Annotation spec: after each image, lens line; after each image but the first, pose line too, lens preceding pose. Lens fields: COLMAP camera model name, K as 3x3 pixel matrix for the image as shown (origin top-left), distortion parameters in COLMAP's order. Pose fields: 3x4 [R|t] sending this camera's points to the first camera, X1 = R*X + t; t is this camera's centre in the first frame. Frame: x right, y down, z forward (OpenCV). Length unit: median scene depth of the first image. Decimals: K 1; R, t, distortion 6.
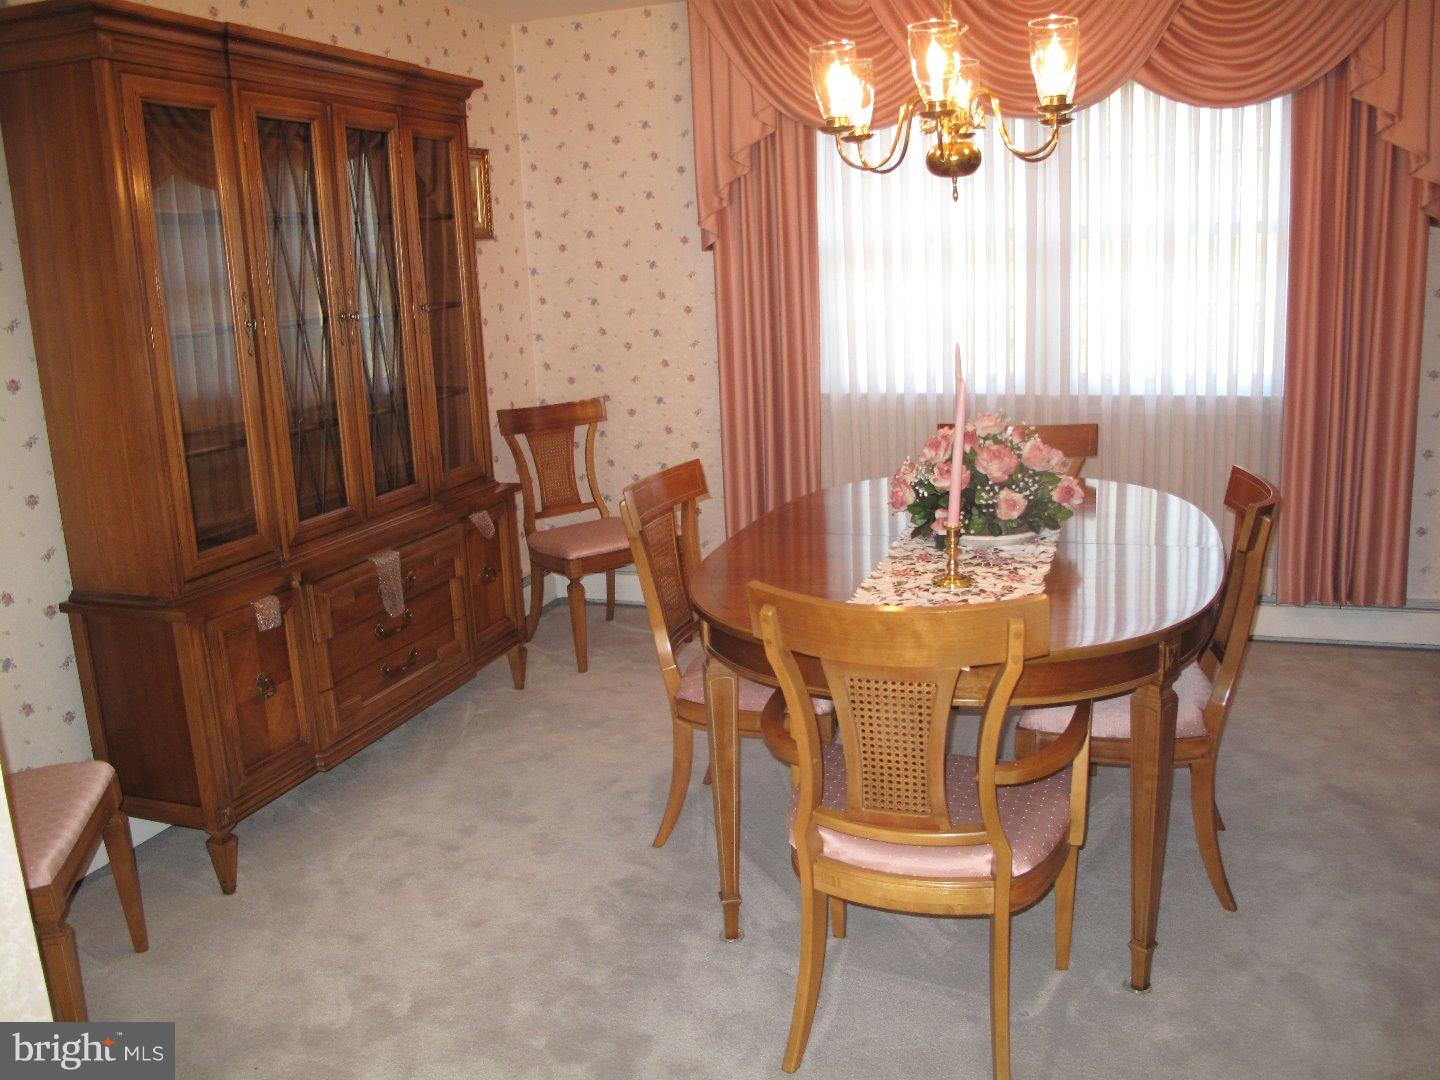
lens RADIAL K [[1223.1, 0, 713.9], [0, 1223.1, 542.3], [0, 0, 1]] dist [-0.145498, 0.113825]
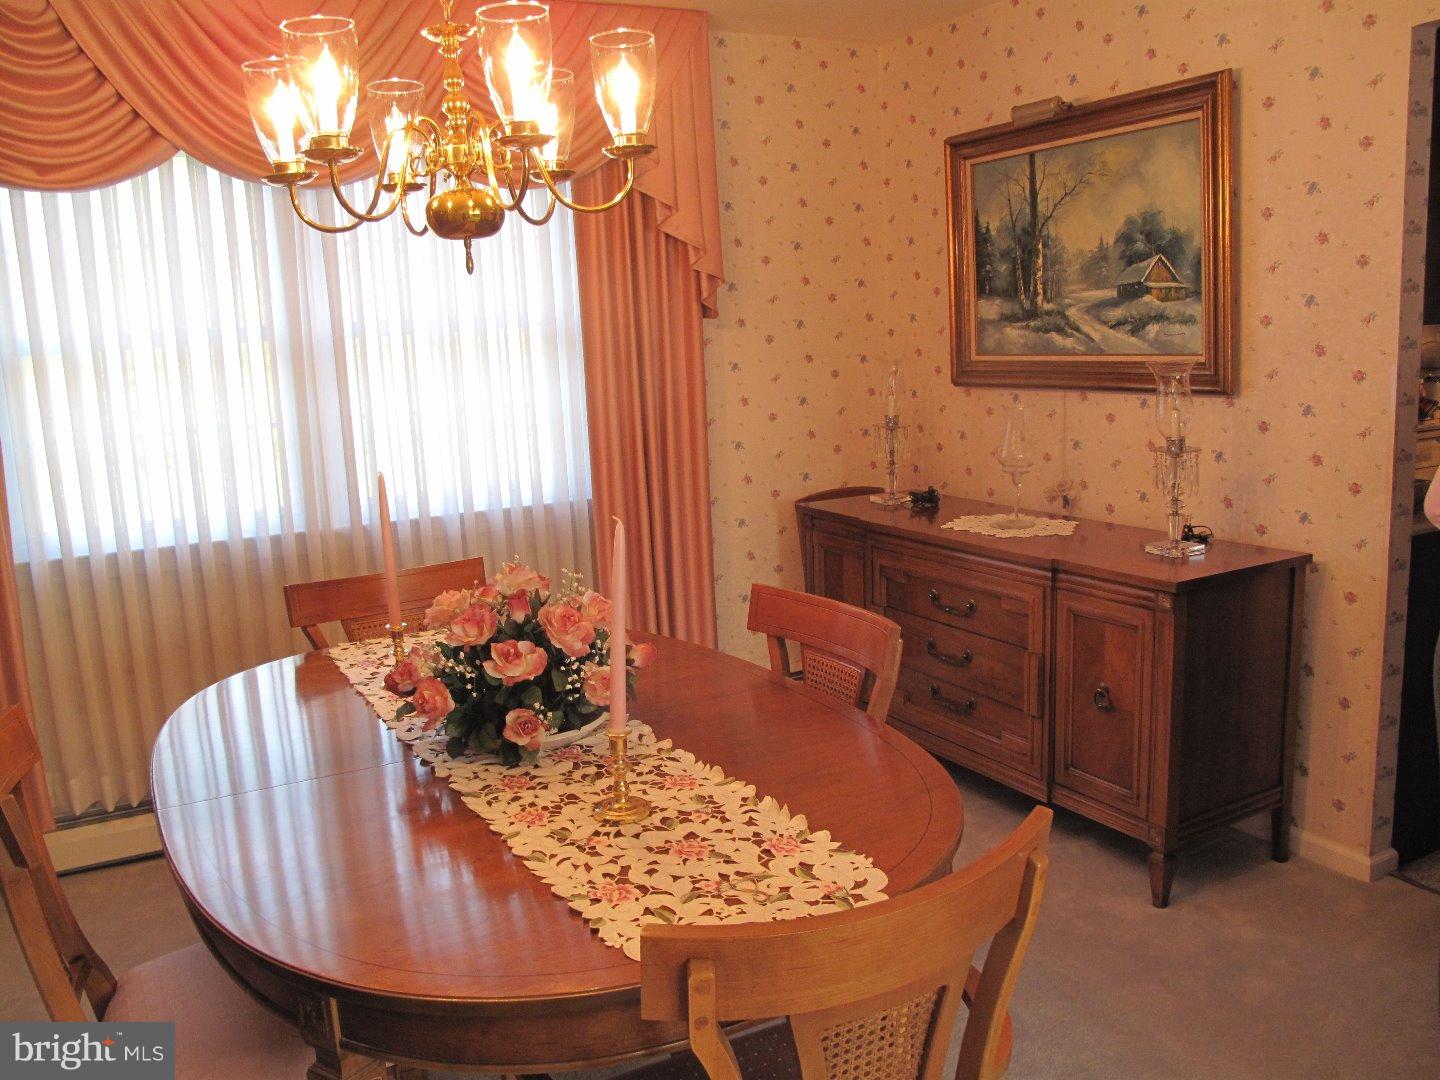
lens RADIAL K [[1223.1, 0, 713.9], [0, 1223.1, 542.3], [0, 0, 1]] dist [-0.145498, 0.113825]
pose [[0.665667, -0.115760, 0.737216, -0.179214], [0.182300, 0.983190, -0.010224, -0.069420], [-0.723640, 0.141200, 0.675580, 0.321773]]
